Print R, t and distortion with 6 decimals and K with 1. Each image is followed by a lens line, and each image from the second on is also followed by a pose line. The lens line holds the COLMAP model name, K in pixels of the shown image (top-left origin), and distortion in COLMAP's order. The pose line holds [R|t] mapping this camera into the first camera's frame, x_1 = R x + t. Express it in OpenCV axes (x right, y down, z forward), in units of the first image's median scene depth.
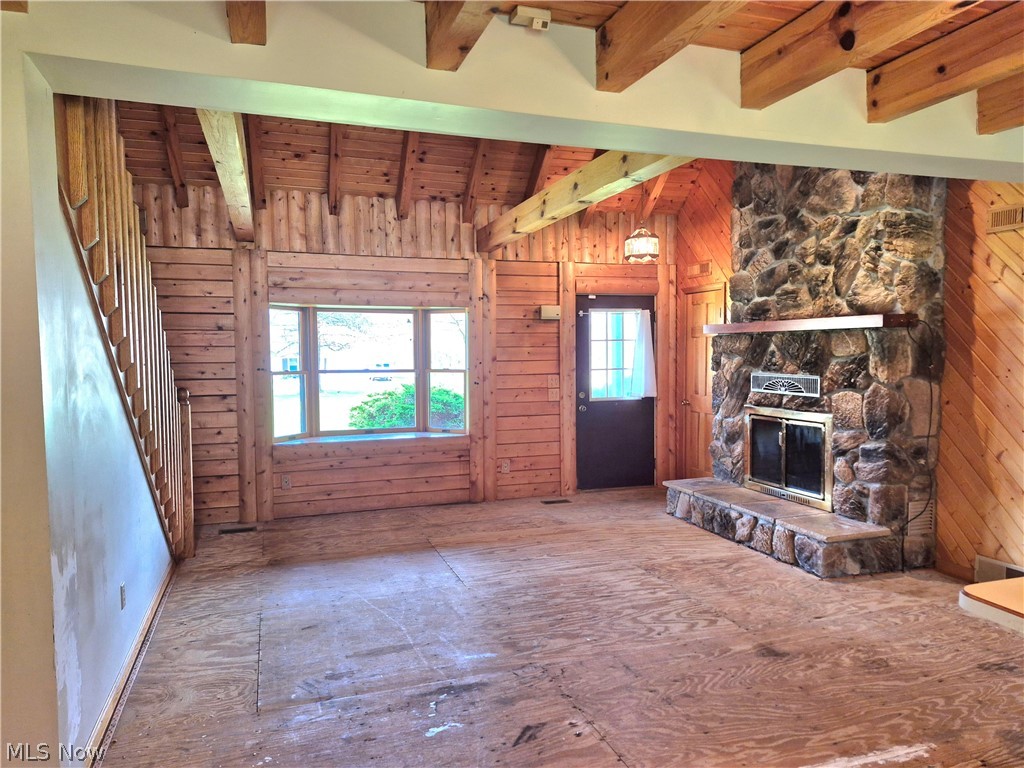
lens RADIAL K [[703.9, 0, 521.4], [0, 703.9, 394.0], [0, 0, 1]] dist [0.101179, -0.112686]
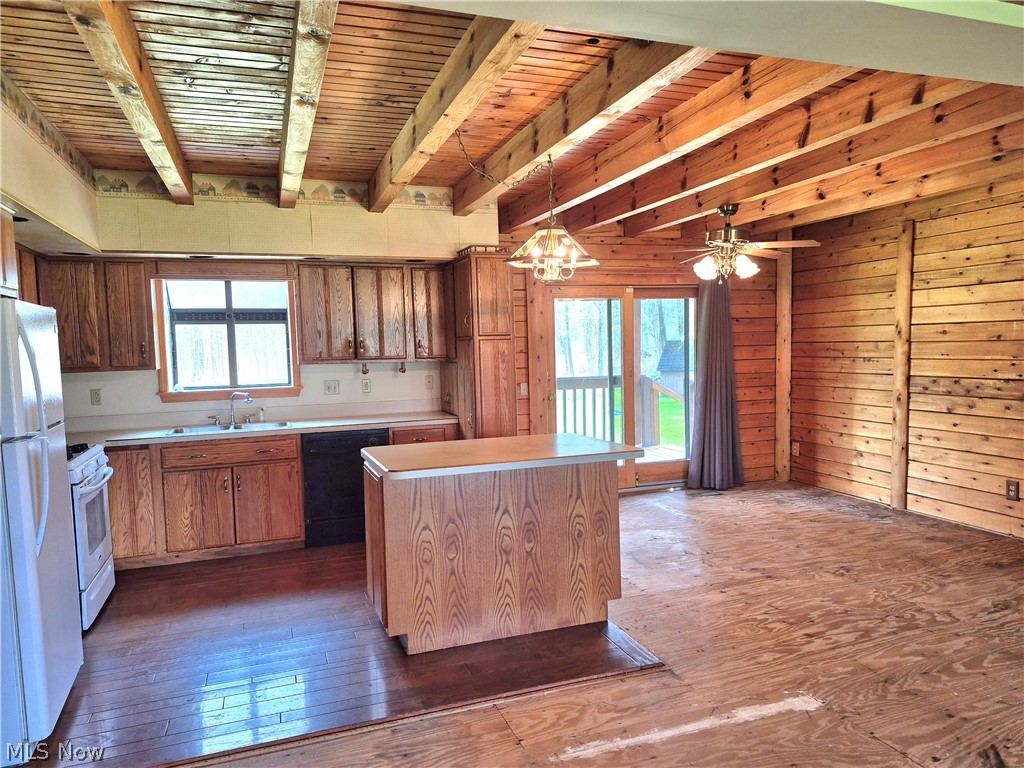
lens RADIAL K [[703.9, 0, 521.4], [0, 703.9, 394.0], [0, 0, 1]] dist [0.101179, -0.112686]
pose [[-0.999463, 0.032675, -0.002251, 0.301223], [0.032083, 0.990527, 0.133518, -0.058214], [0.006592, 0.133374, -0.991044, 0.941850]]
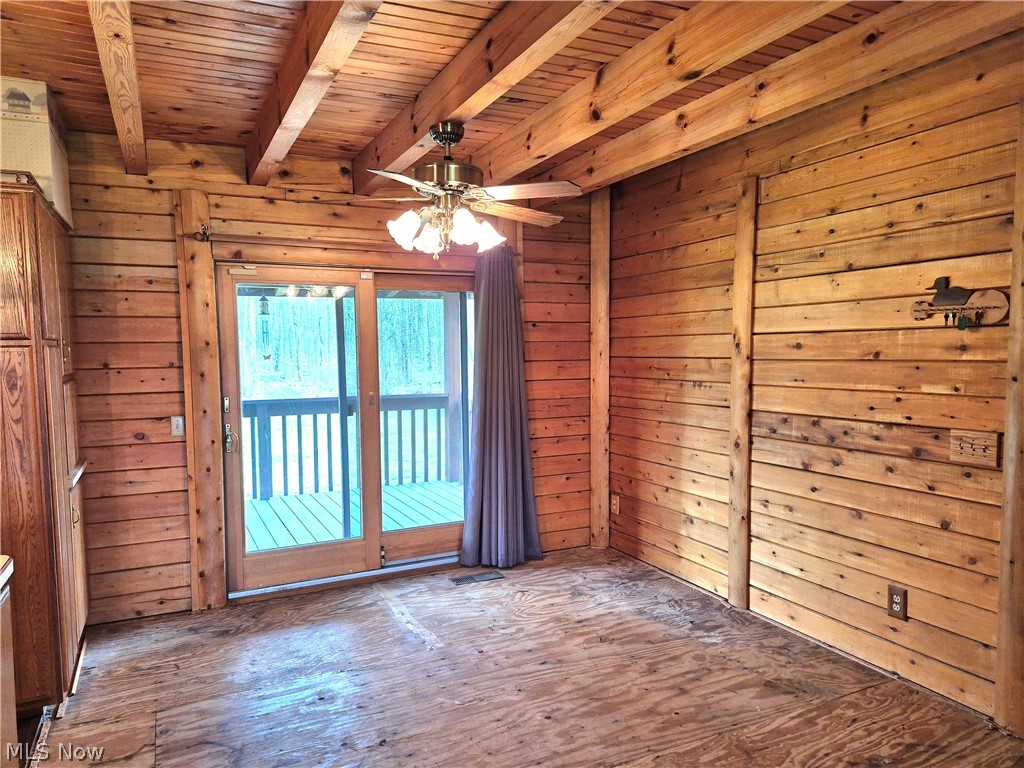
lens RADIAL K [[706.4, 0, 507.2], [0, 706.4, 394.6], [0, 0, 1]] dist [0.153389, -0.222671]
pose [[-0.994464, 0.026516, -0.101682, 0.021540], [0.013388, 0.991726, 0.127674, -0.032527], [0.104226, 0.125606, -0.986590, 0.541644]]
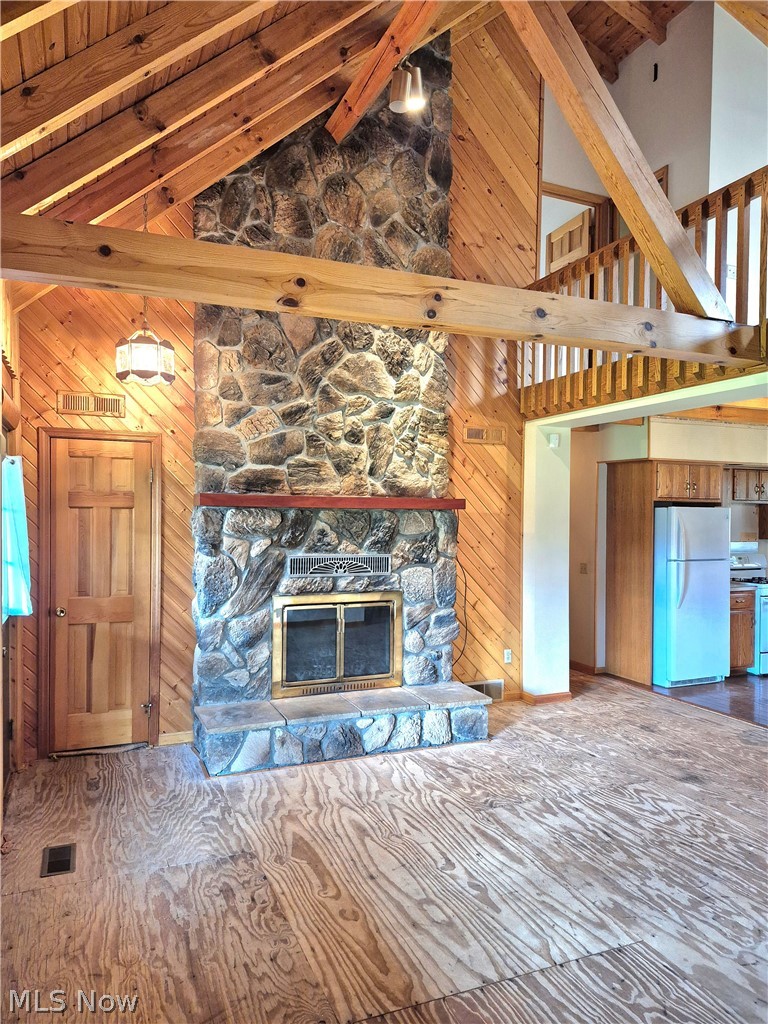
lens RADIAL K [[703.9, 0, 384.0], [0, 703.9, 512.0], [0, 0, 1]] dist [0.101179, -0.112686]
pose [[-0.064014, 0.006397, 0.997929, -0.559613], [0.052528, 0.998615, -0.003032, -0.079838], [-0.996566, 0.052225, -0.064261, 1.036335]]
